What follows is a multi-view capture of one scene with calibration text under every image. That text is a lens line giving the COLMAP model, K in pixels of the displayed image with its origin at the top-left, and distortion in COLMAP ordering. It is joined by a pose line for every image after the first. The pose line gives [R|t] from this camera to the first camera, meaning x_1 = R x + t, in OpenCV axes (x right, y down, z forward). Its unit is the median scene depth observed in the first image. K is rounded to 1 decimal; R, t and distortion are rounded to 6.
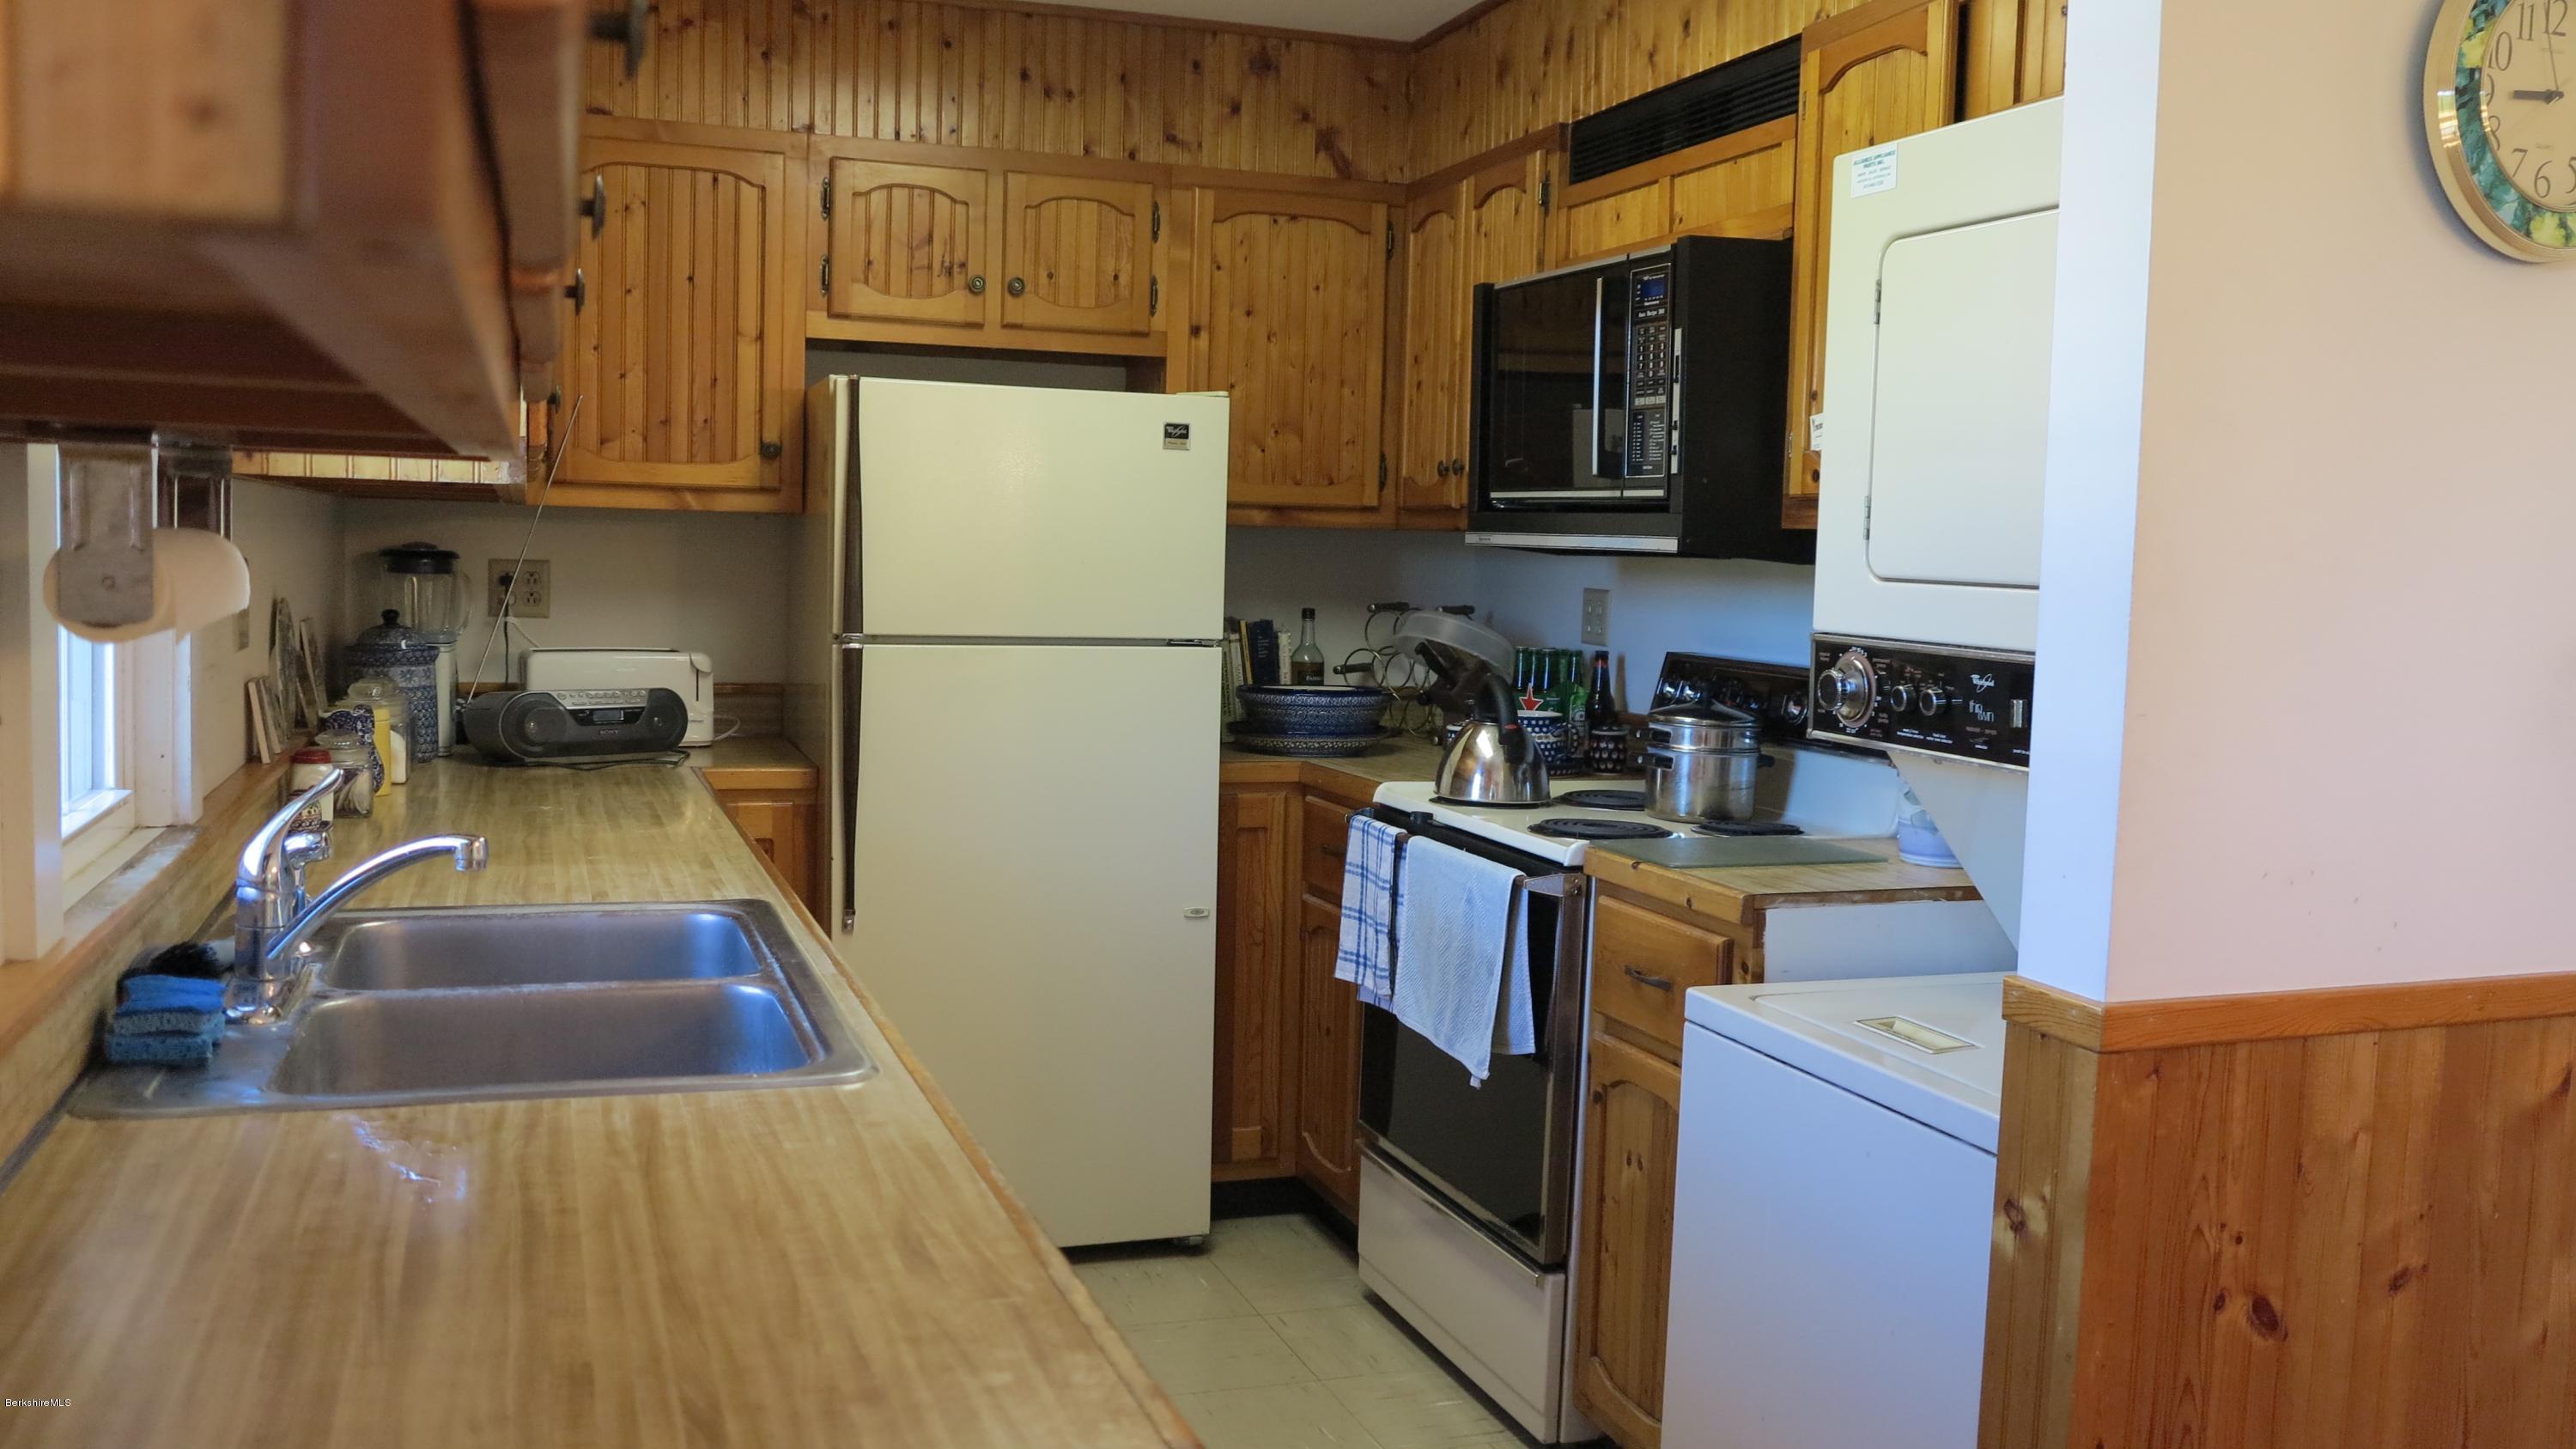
lens RADIAL K [[2118.2, 0, 1289.1], [0, 2118.2, 719.9], [0, 0, 1]] dist [-0.053357, 0.034111]
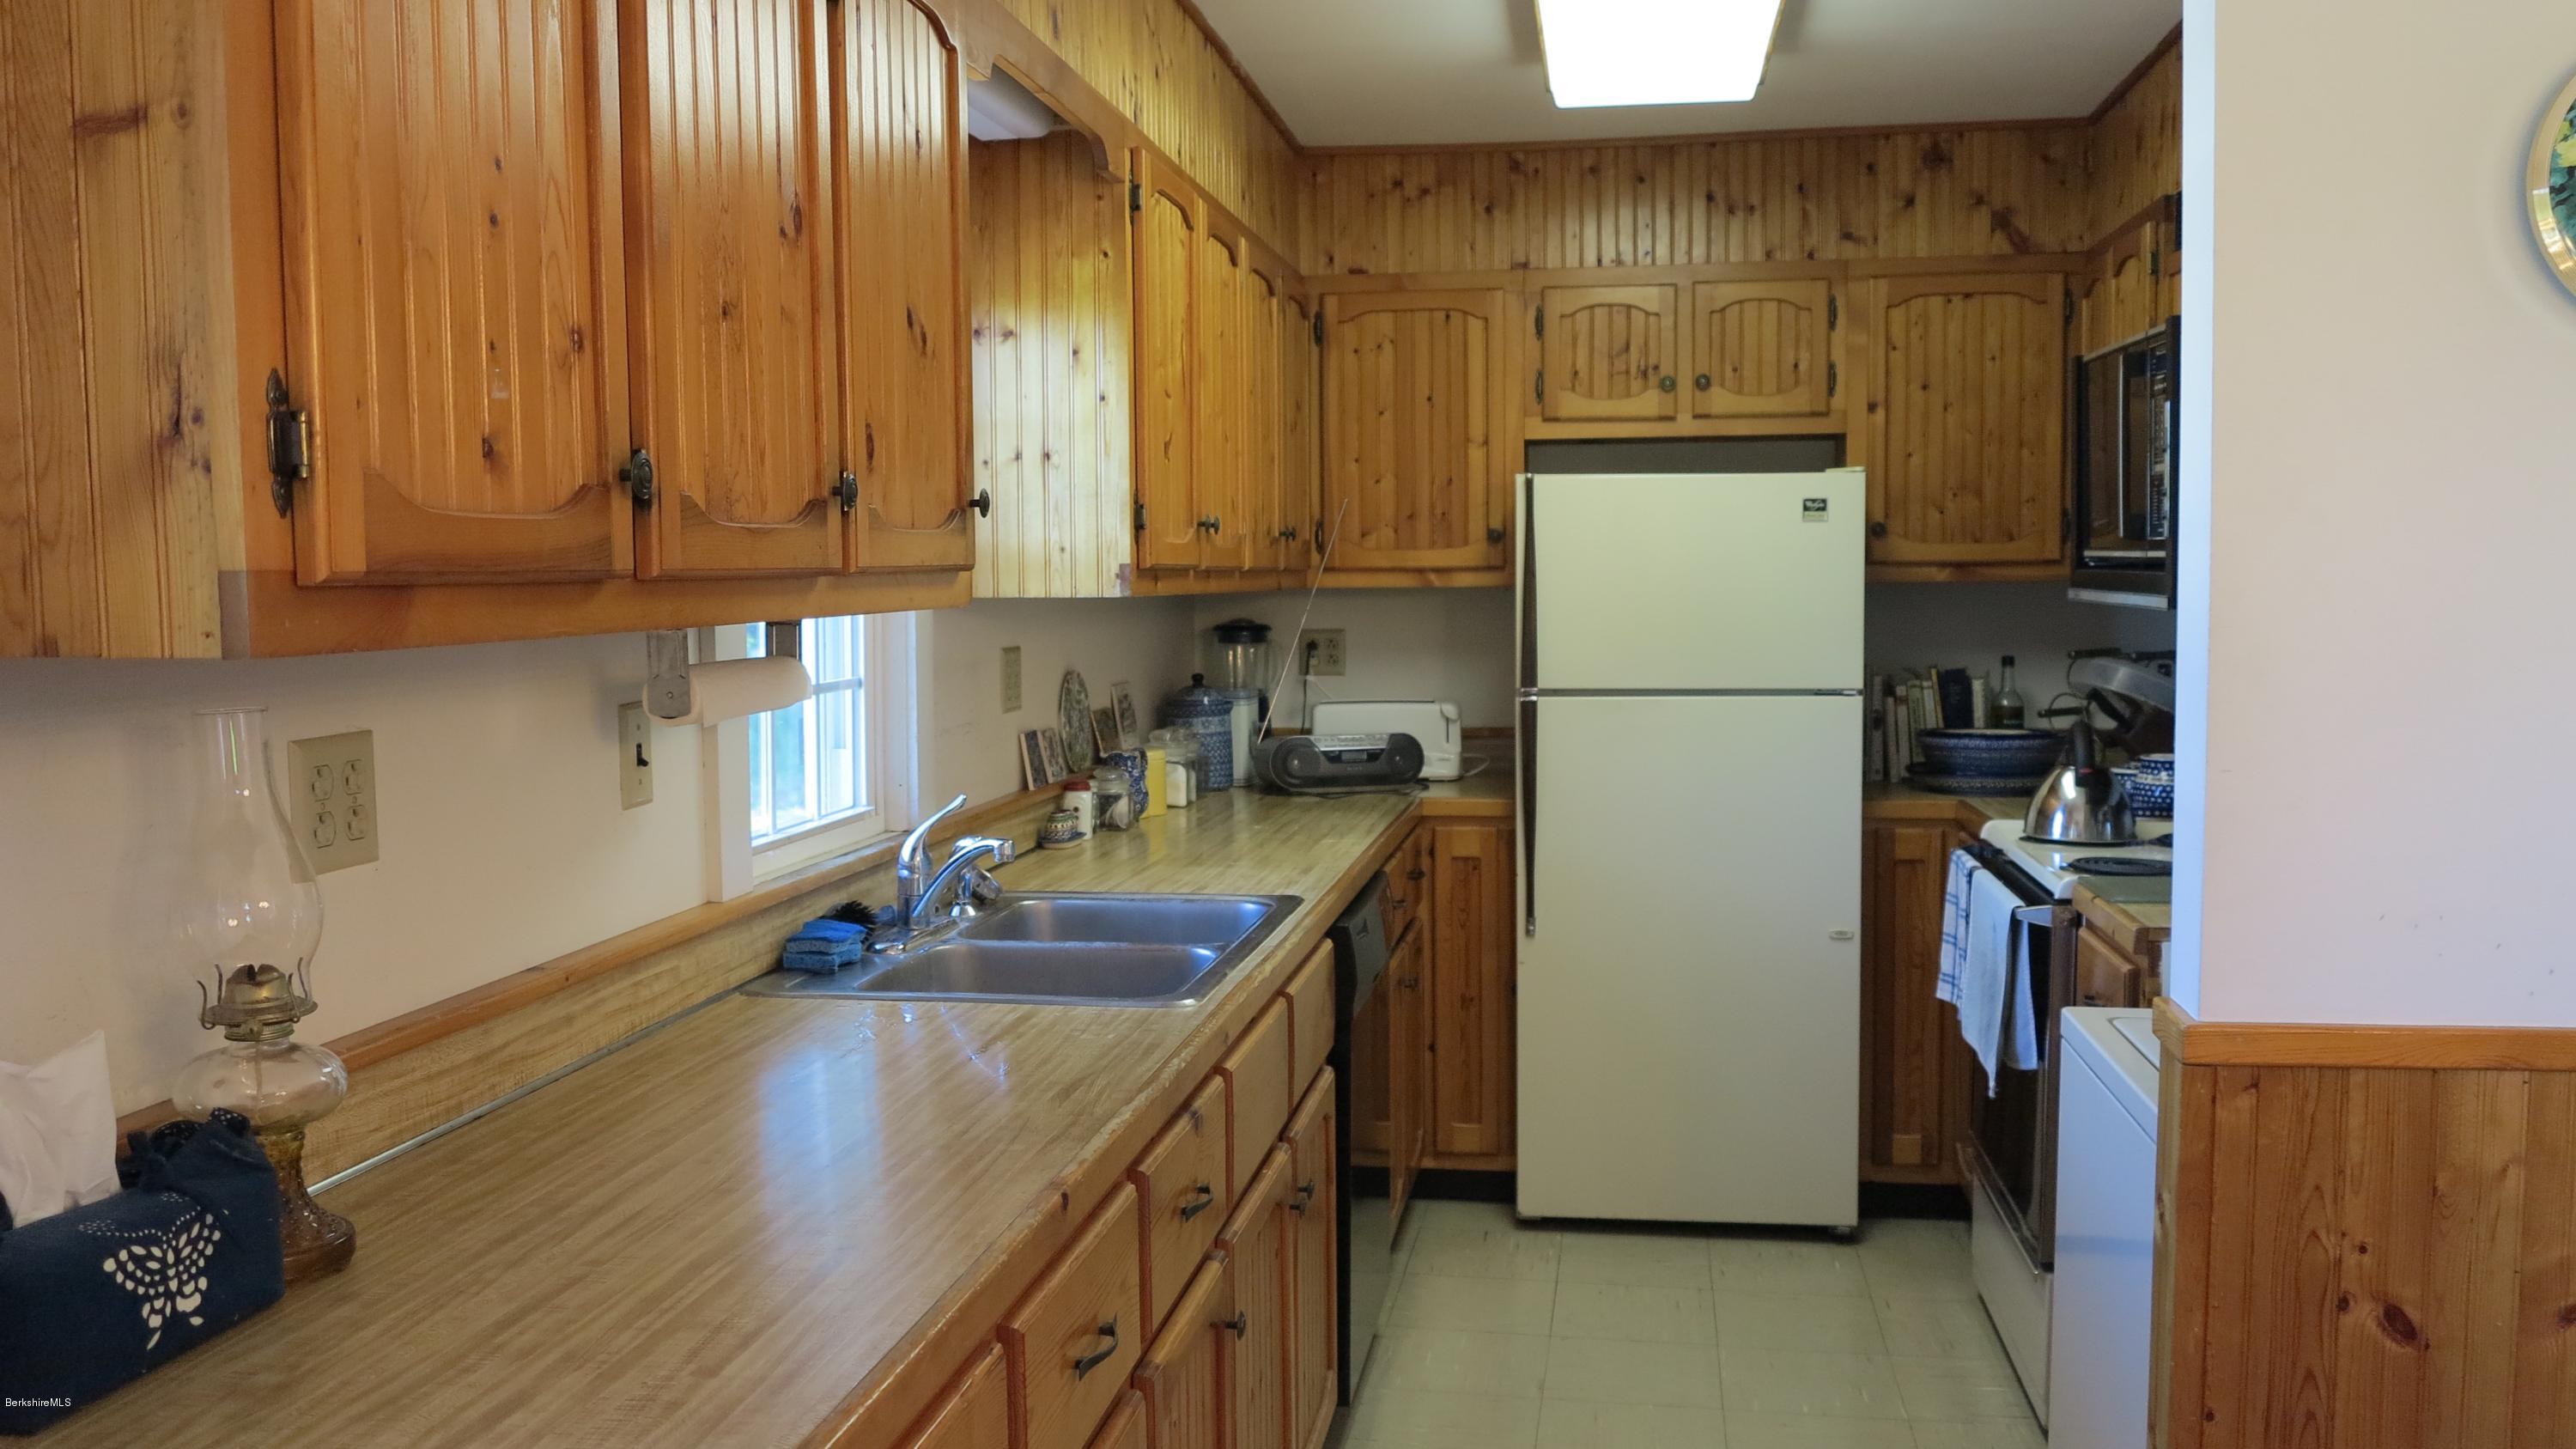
lens RADIAL K [[2118.2, 0, 1284.6], [0, 2118.2, 709.2], [0, 0, 1]] dist [-0.053357, 0.034111]
pose [[0.874022, -0.004738, -0.485864, 0.238823], [-0.004596, 0.999827, -0.018019, -0.006020], [0.485865, 0.017982, 0.873849, -0.114713]]
